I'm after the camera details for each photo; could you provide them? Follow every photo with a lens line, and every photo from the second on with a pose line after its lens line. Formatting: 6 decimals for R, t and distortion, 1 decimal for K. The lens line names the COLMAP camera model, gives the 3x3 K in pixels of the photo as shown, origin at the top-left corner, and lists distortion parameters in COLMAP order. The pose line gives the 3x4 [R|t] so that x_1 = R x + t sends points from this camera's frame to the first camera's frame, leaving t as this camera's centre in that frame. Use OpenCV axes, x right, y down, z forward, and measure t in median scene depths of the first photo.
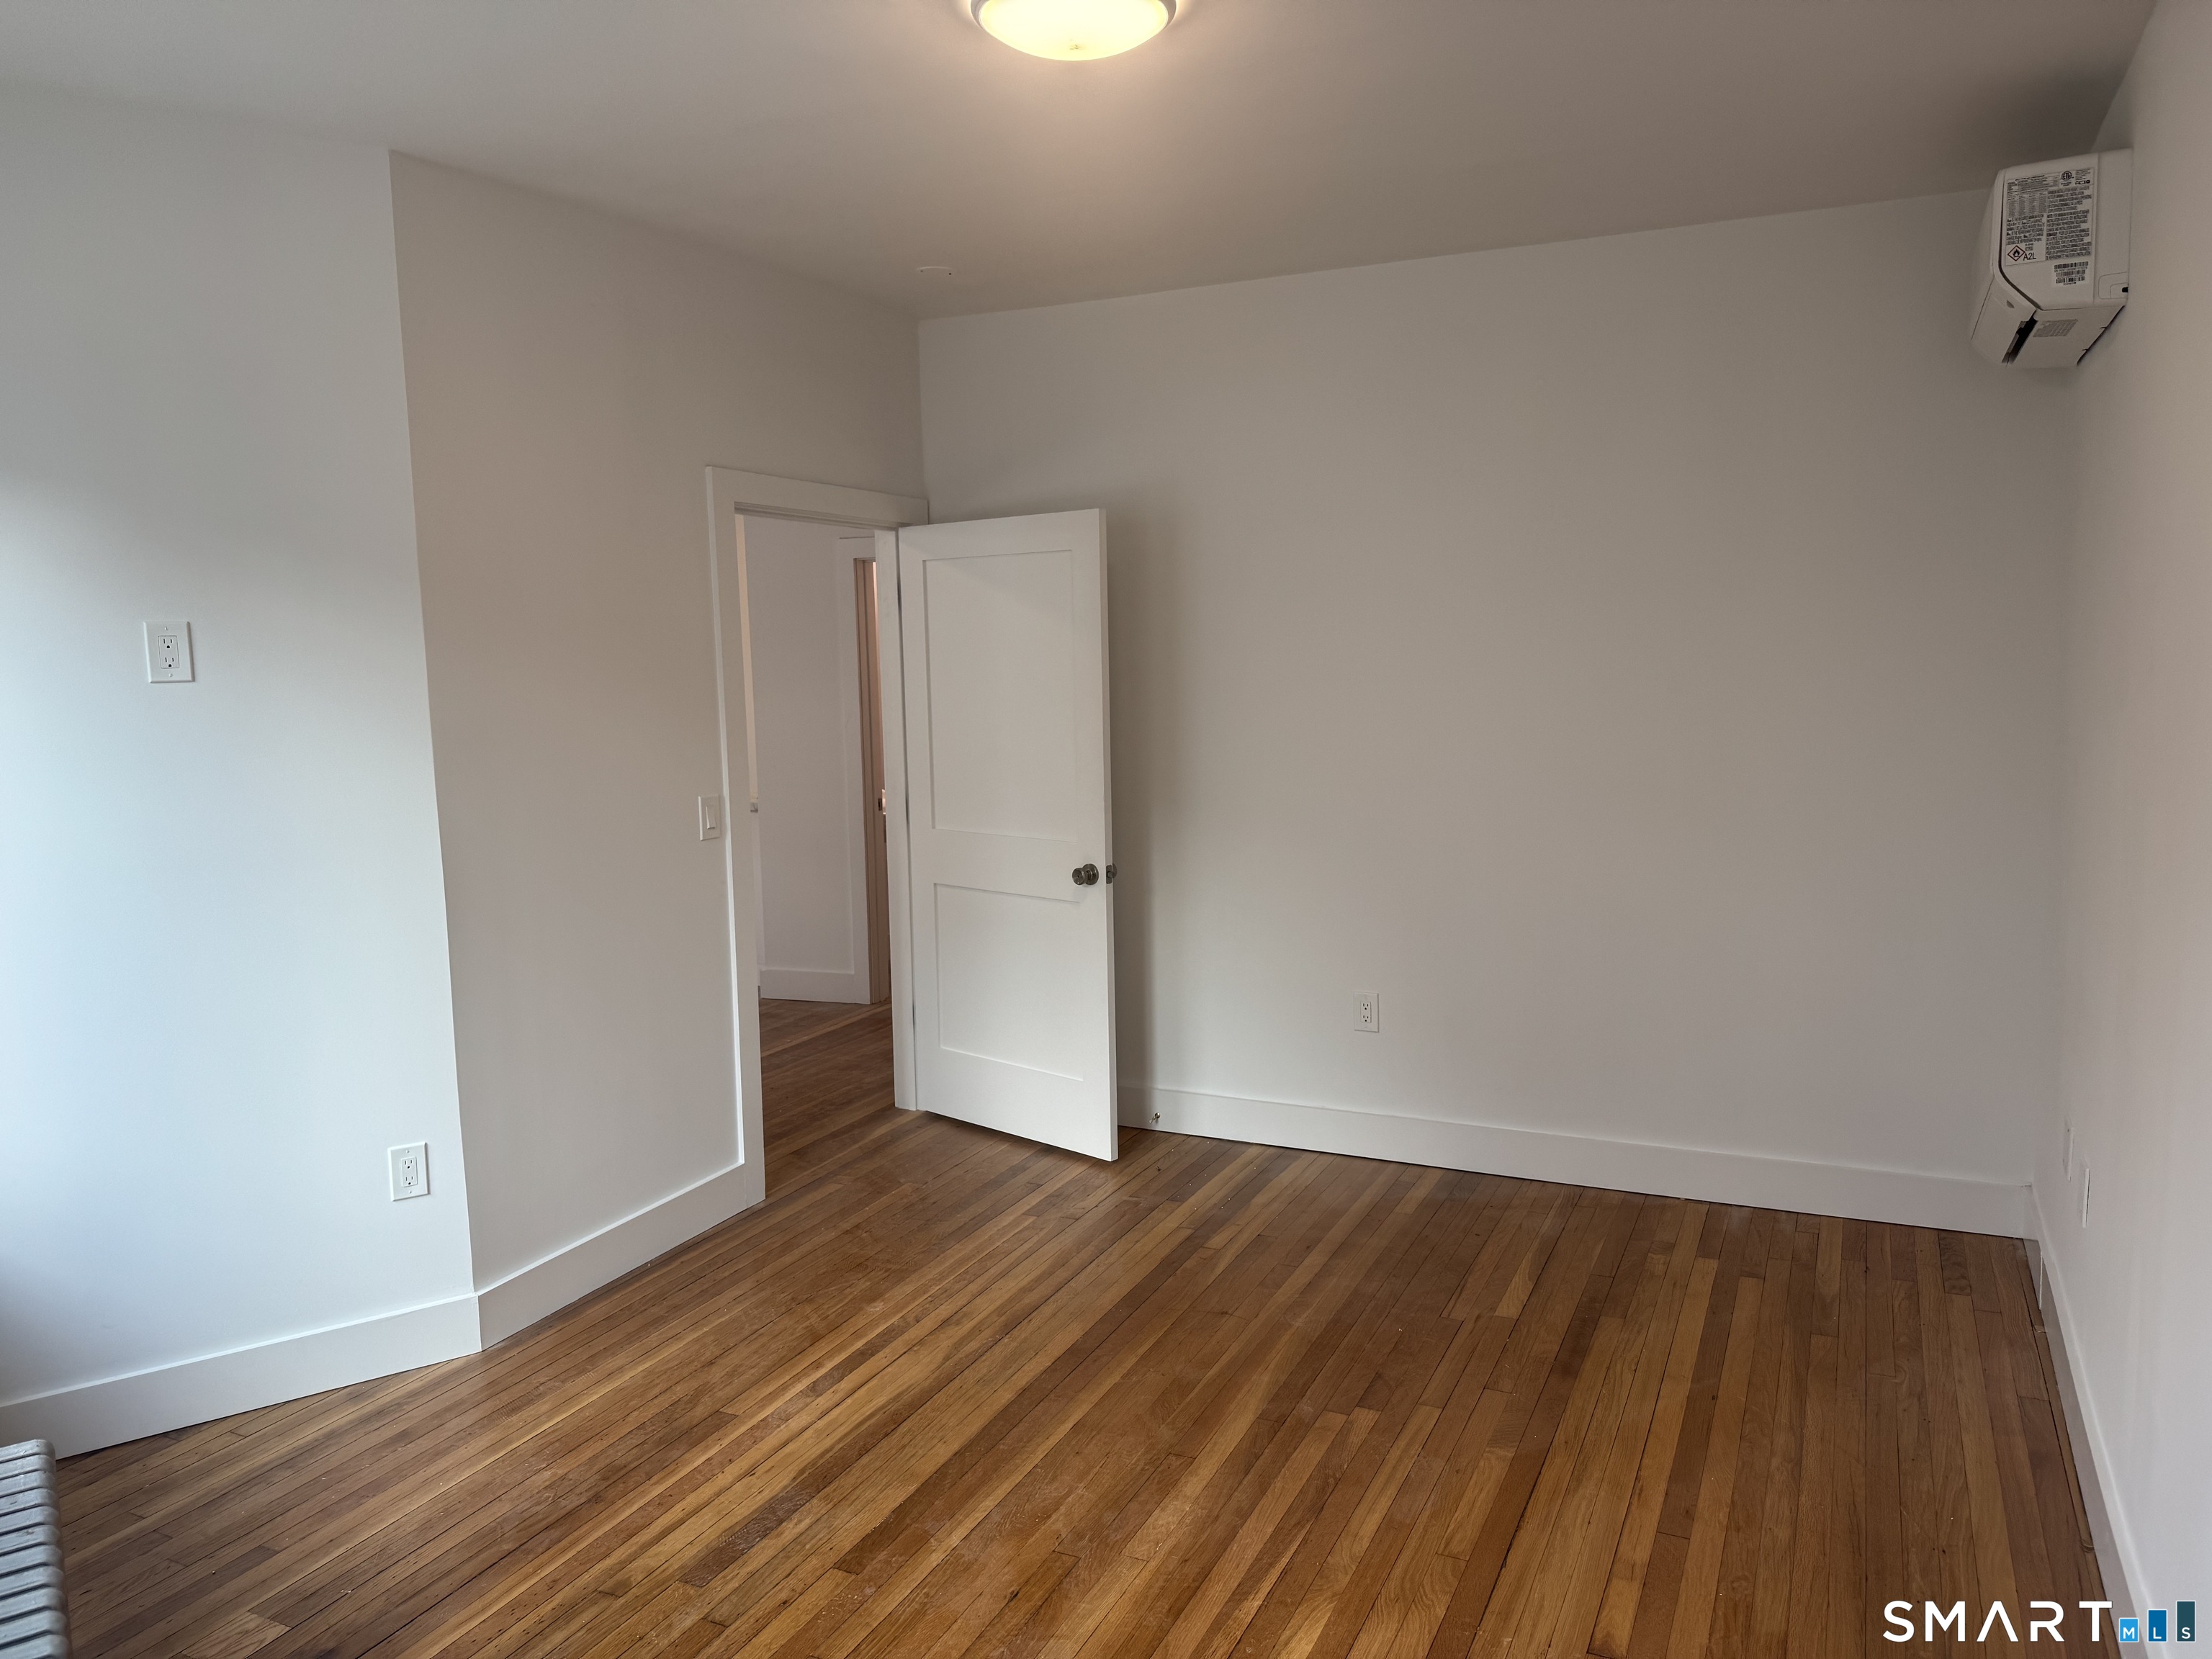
lens RADIAL K [[1546.1, 0, 1106.0], [0, 1546.1, 829.5], [0, 0, 1]] dist [0.175331, -0.295691]
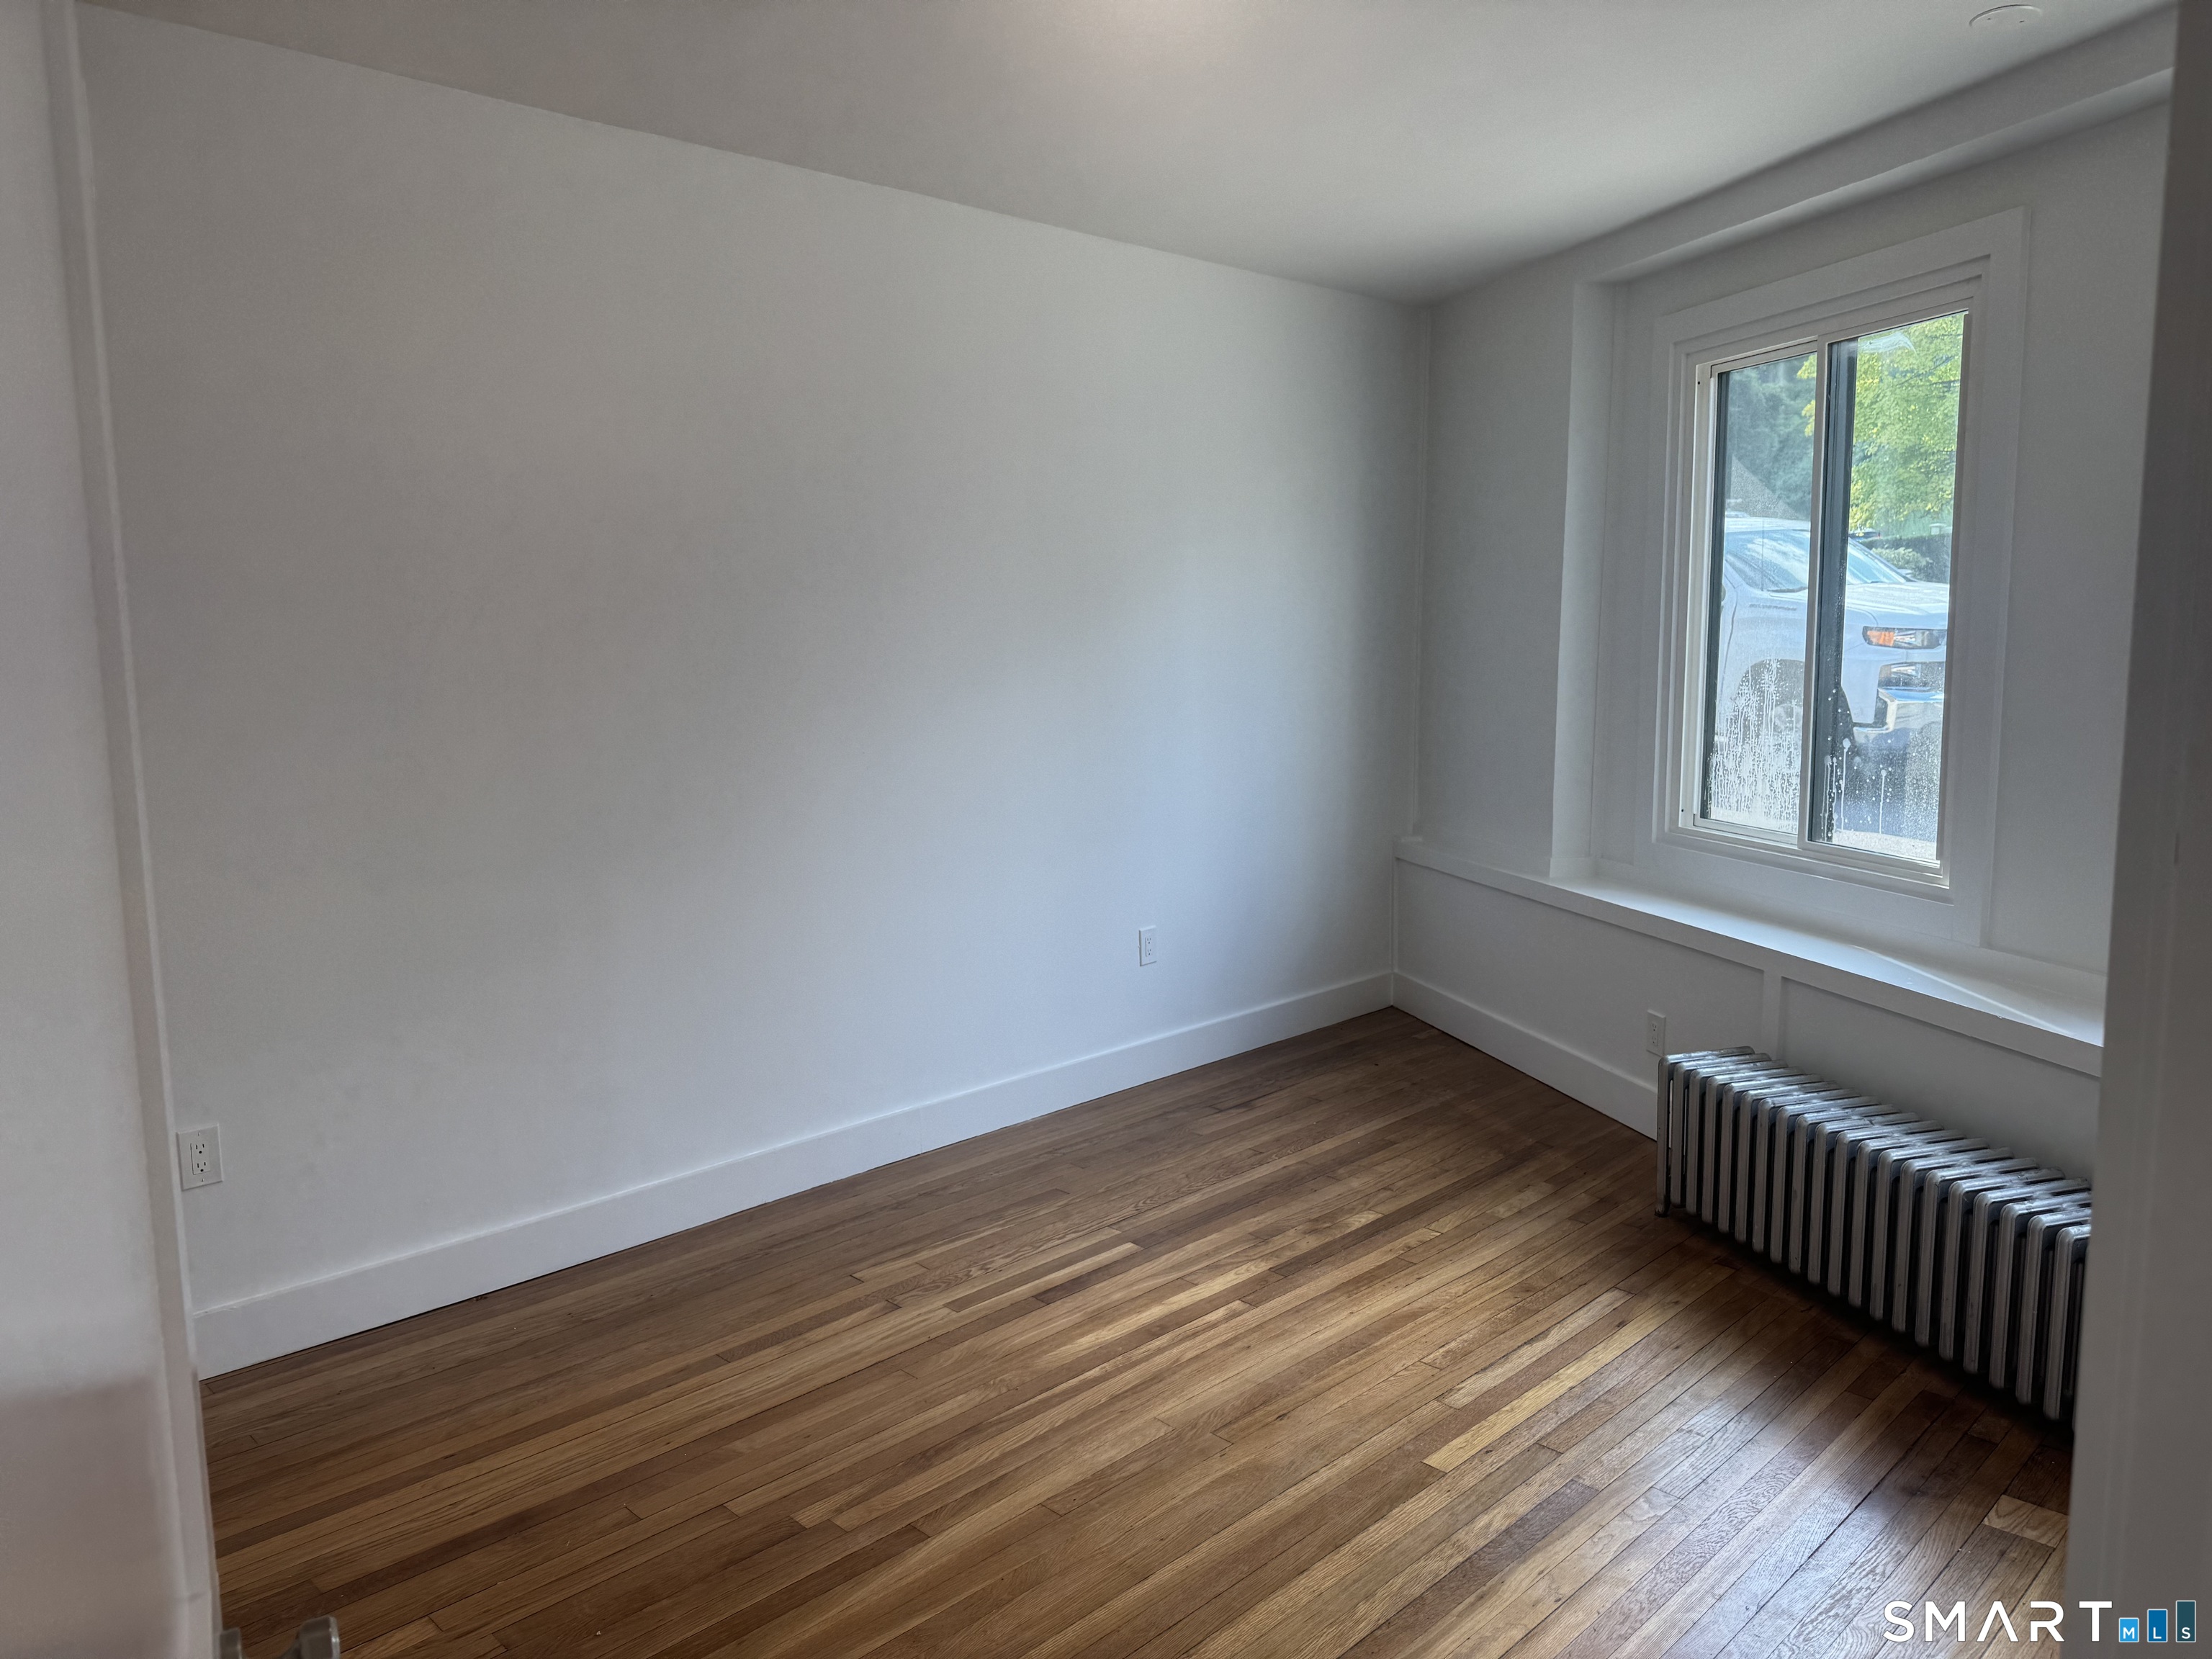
lens RADIAL K [[1546.1, 0, 1106.0], [0, 1546.1, 829.5], [0, 0, 1]] dist [0.175331, -0.295691]
pose [[-0.941119, -0.010445, 0.337915, -0.290927], [0.074700, 0.968394, 0.237976, -0.186569], [-0.329721, 0.249206, -0.910594, 1.803630]]
